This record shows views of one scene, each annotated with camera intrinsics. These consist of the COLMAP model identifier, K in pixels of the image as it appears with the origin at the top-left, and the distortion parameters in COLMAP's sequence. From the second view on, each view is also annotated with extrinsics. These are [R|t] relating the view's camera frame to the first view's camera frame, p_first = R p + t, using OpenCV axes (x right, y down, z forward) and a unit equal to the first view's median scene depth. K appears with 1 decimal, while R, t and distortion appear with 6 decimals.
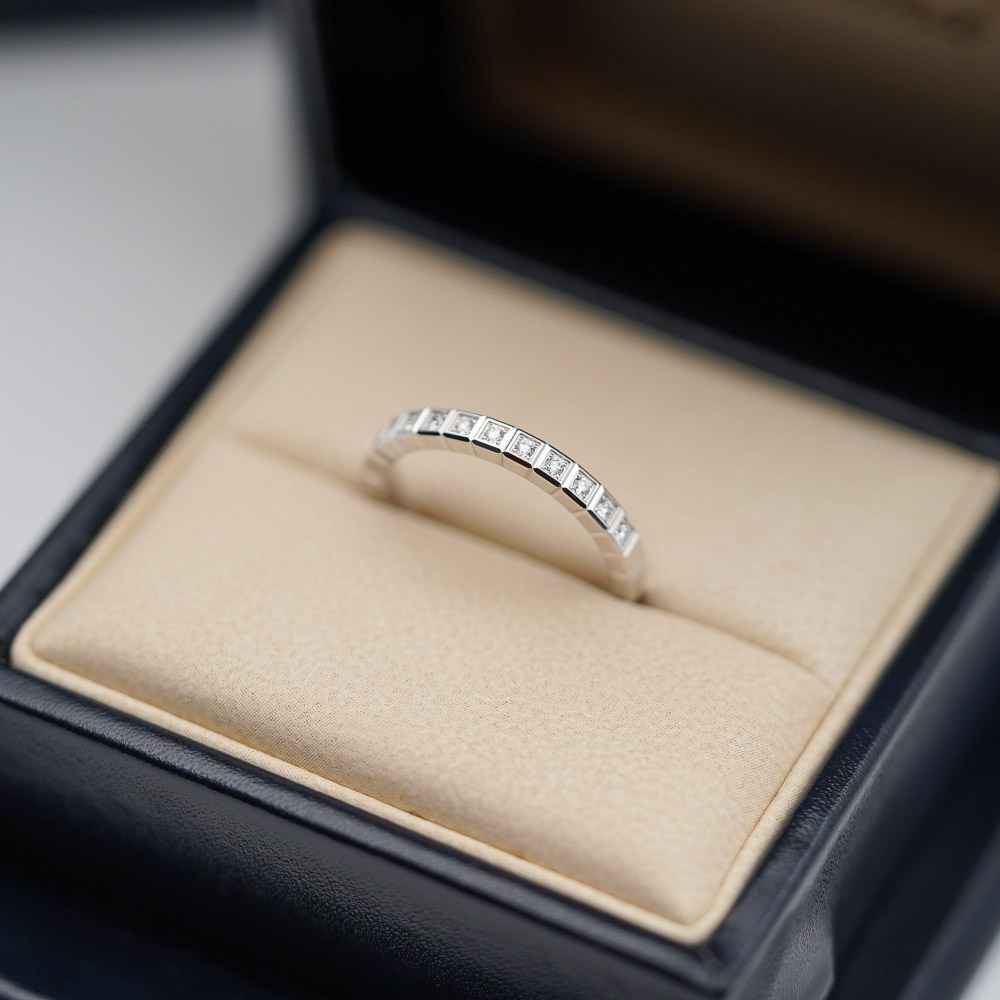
lens RADIAL K [[6523.4, 0, 500.0], [0, 6523.4, 500.0], [0, 0, 1]] dist [0.094697, -1.086092]
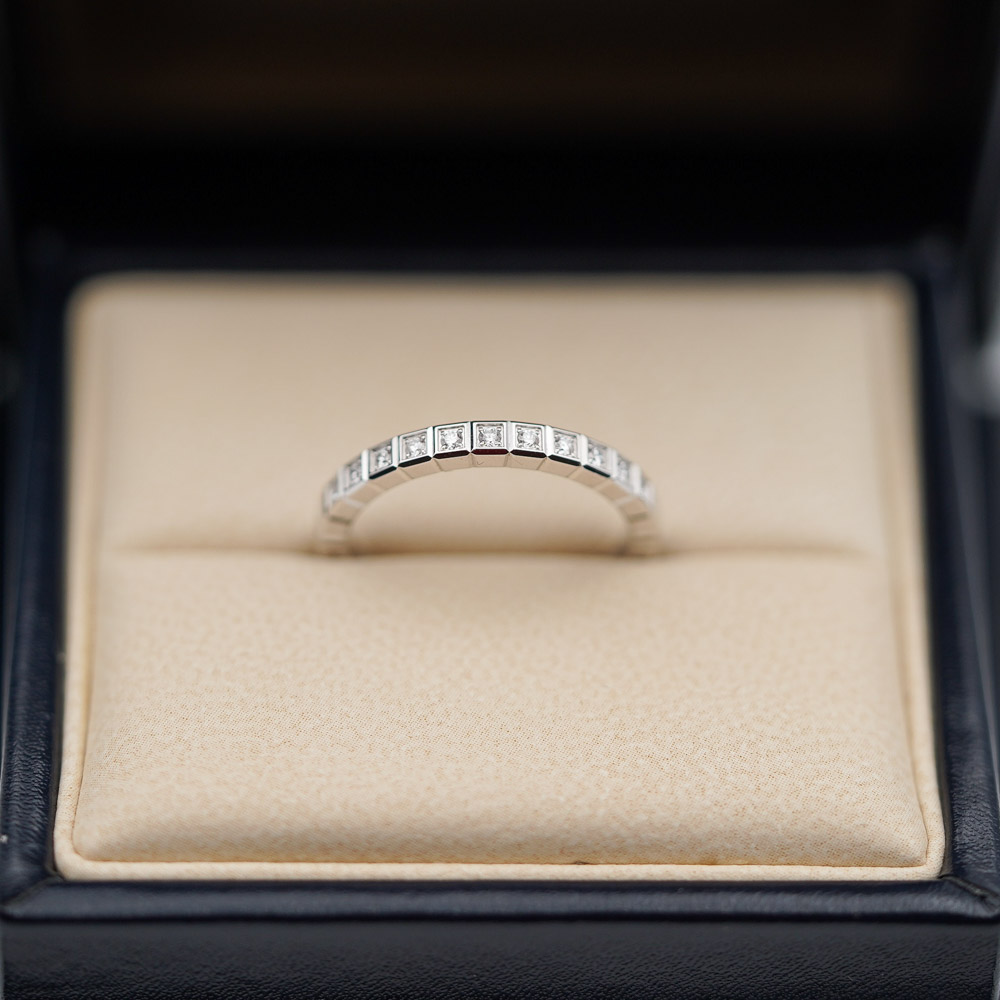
lens RADIAL K [[6523.4, 0, 500.0], [0, 6523.4, 500.0], [0, 0, 1]] dist [0.094697, -1.086092]
pose [[0.880284, -0.354078, 0.315799, -0.287159], [0.341572, 0.934927, 0.096128, -0.088038], [-0.329285, 0.023248, 0.943944, 0.156899]]
